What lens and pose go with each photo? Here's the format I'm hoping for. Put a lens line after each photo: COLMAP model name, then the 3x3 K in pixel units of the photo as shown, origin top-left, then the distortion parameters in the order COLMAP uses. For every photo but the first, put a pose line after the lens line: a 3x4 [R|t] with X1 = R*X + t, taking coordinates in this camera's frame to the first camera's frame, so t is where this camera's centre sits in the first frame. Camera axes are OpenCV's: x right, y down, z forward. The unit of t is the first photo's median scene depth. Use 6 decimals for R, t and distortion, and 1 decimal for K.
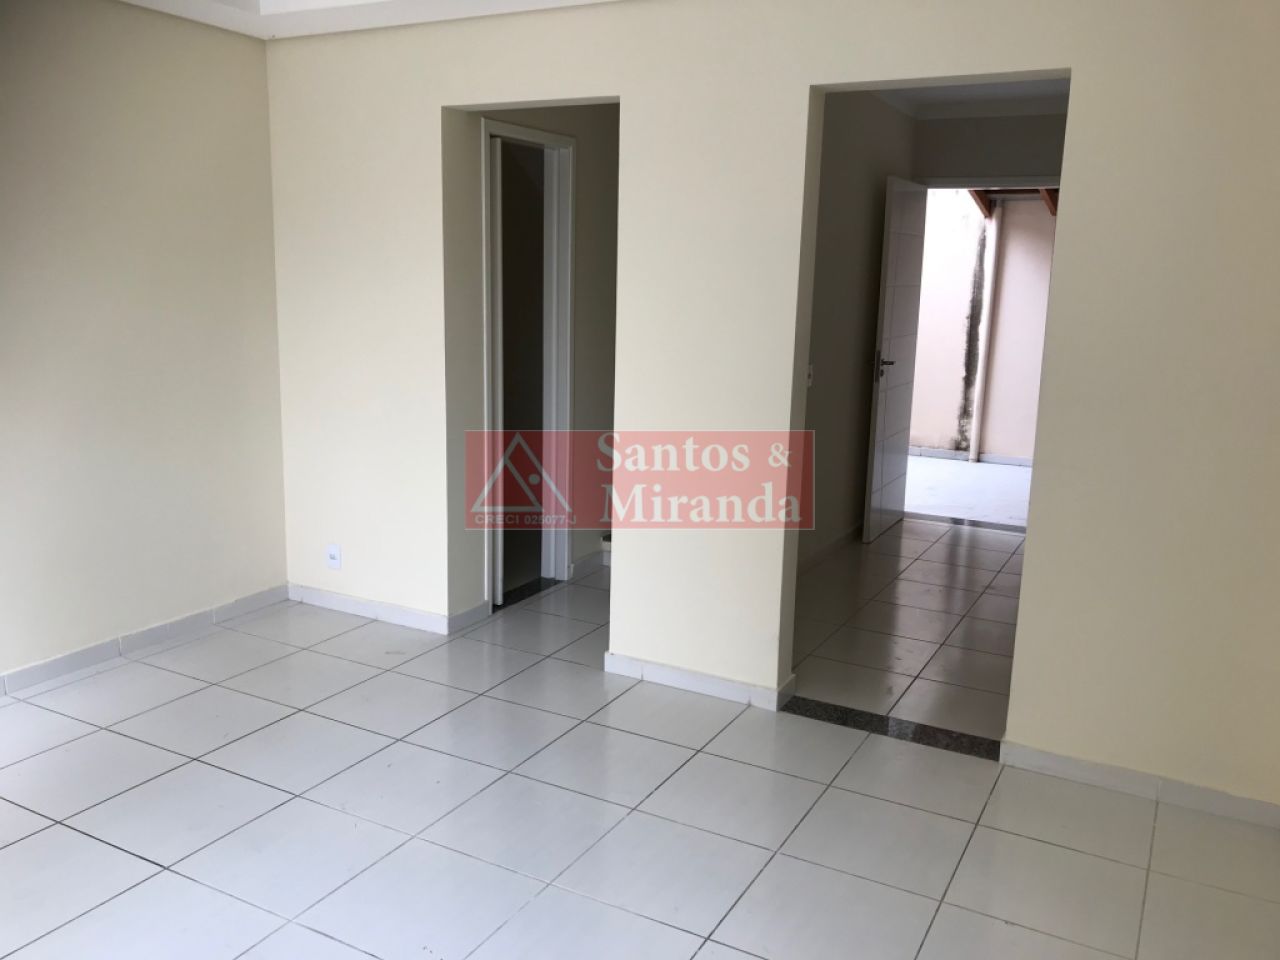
lens RADIAL K [[1048.8, 0, 640.4], [0, 1048.8, 476.0], [0, 0, 1]] dist [0.026419, -0.036297]
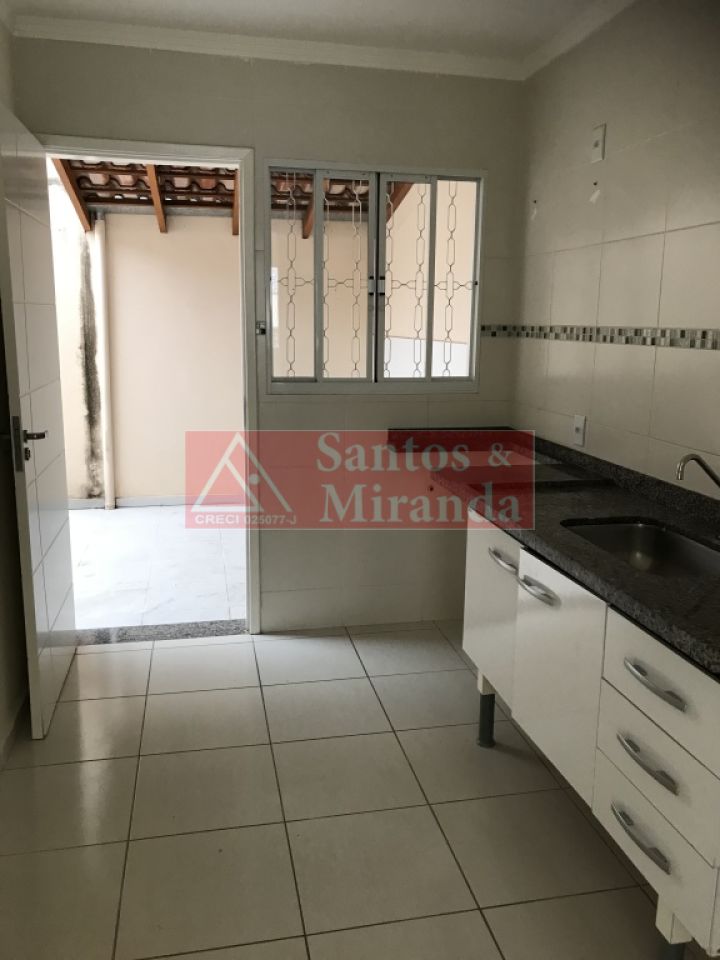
lens RADIAL K [[786.6, 0, 355.8], [0, 786.6, 477.9], [0, 0, 1]] dist [0.026419, -0.036297]
pose [[0.766759, -0.139509, 0.626593, 0.061014], [0.126488, 0.989797, 0.065592, -0.057794], [-0.629350, 0.028963, 0.776582, 0.351640]]
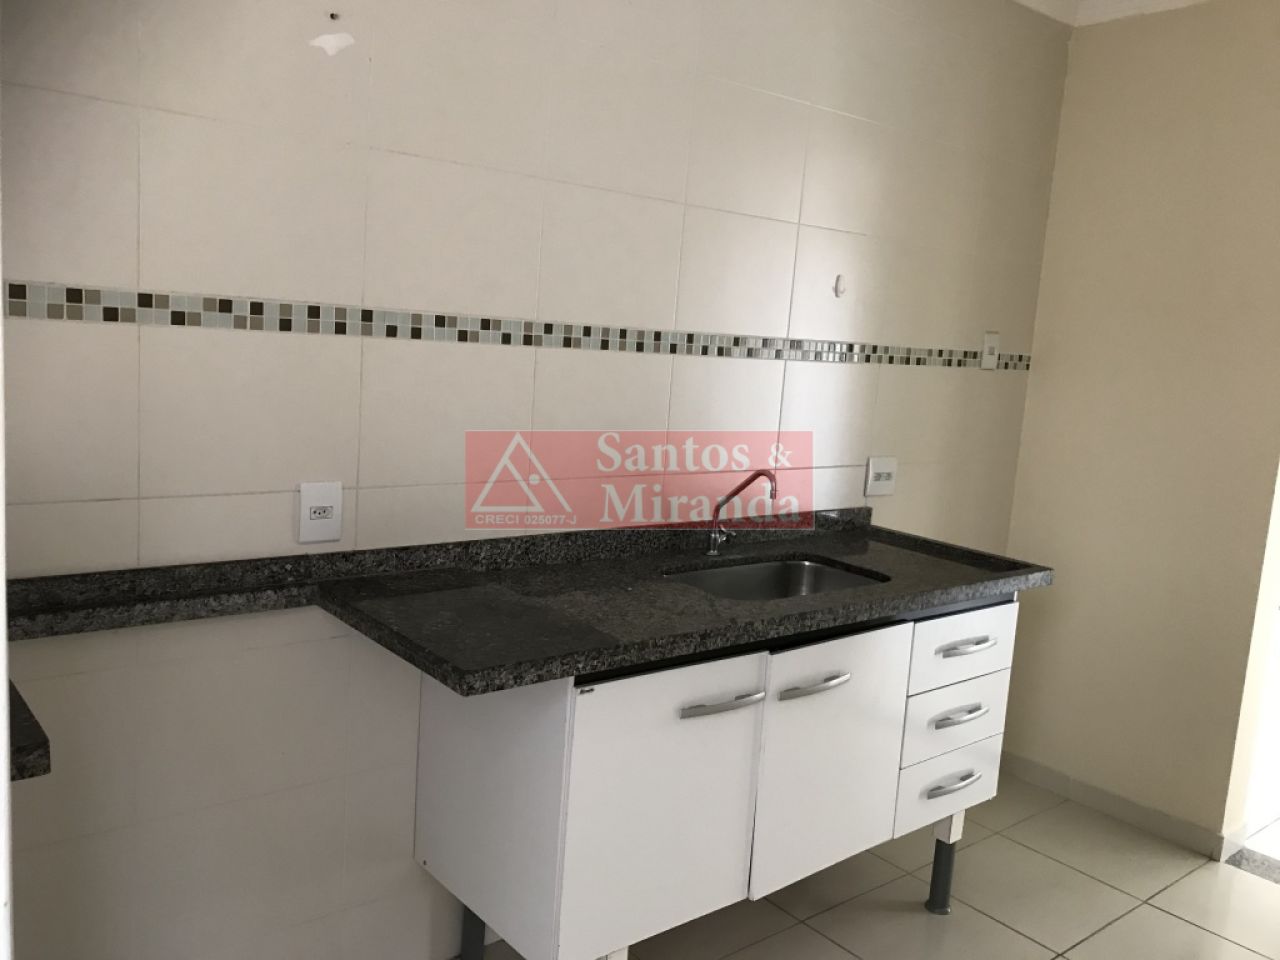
lens RADIAL K [[1048.8, 0, 642.9], [0, 1048.8, 465.8], [0, 0, 1]] dist [0.026419, -0.036297]
pose [[-0.927968, -0.145450, 0.343102, 0.205152], [-0.030450, 0.947202, 0.319187, -0.123753], [-0.371413, 0.285748, -0.883403, 0.707990]]
